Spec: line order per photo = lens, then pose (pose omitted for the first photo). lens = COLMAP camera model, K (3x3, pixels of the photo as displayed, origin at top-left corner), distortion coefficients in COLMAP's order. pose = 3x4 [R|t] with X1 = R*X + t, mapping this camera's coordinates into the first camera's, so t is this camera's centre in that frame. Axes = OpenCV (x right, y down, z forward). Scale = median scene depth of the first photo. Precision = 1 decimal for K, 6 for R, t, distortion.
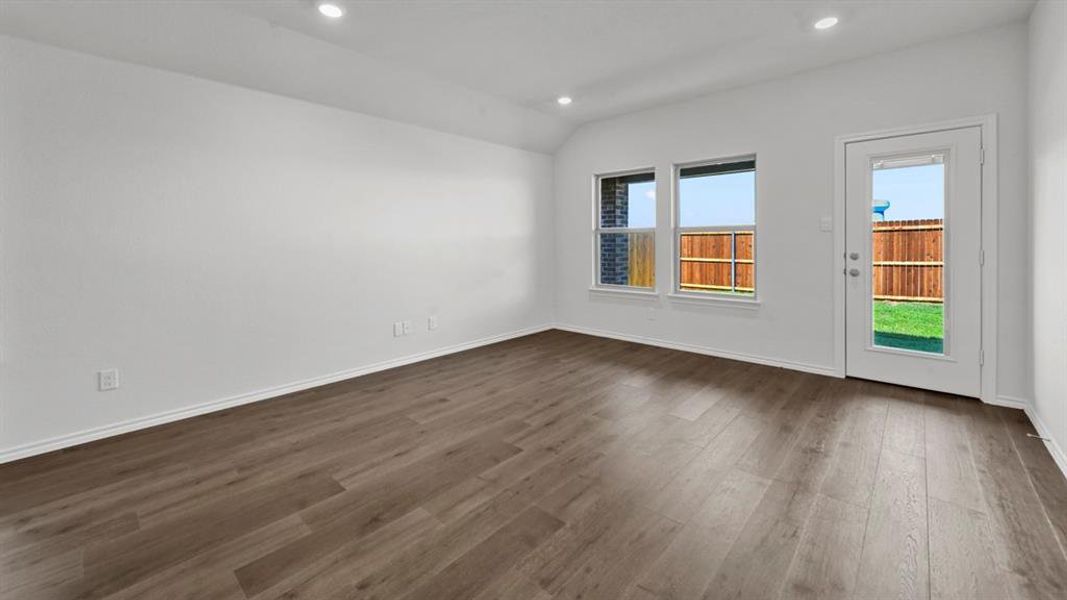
lens RADIAL K [[427.1, 0, 523.5], [0, 427.1, 254.7], [0, 0, 1]] dist [-0.001856, -0.000006]
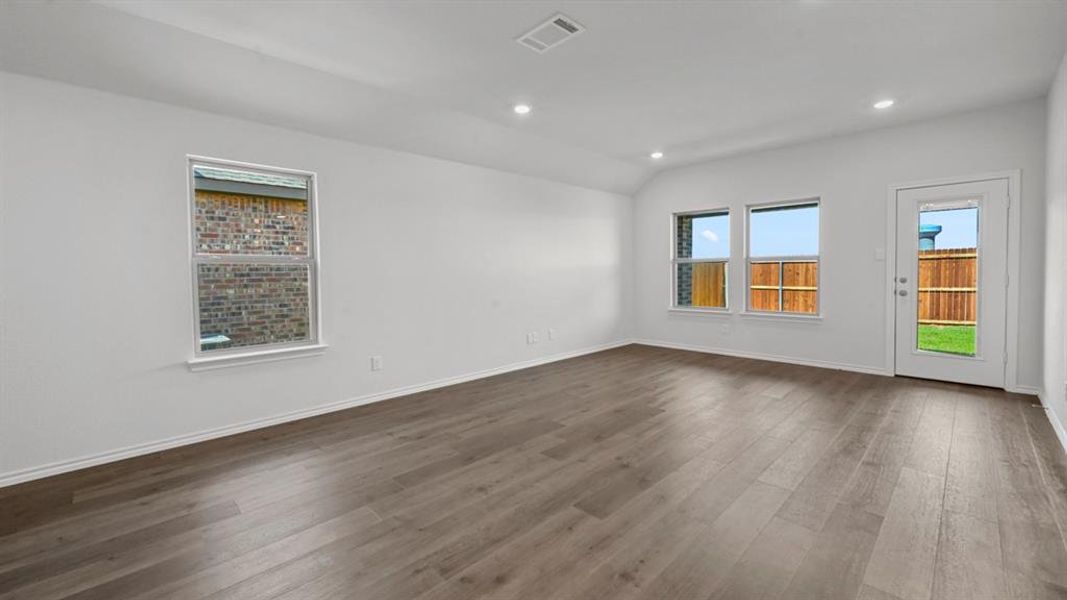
lens RADIAL K [[427.1, 0, 523.1], [0, 427.1, 292.8], [0, 0, 1]] dist [-0.001856, -0.000006]
pose [[0.997927, -0.001266, -0.064346, -0.267661], [0.002558, 0.999796, 0.020011, 0.012896], [0.064308, -0.020134, 0.997727, -0.334031]]
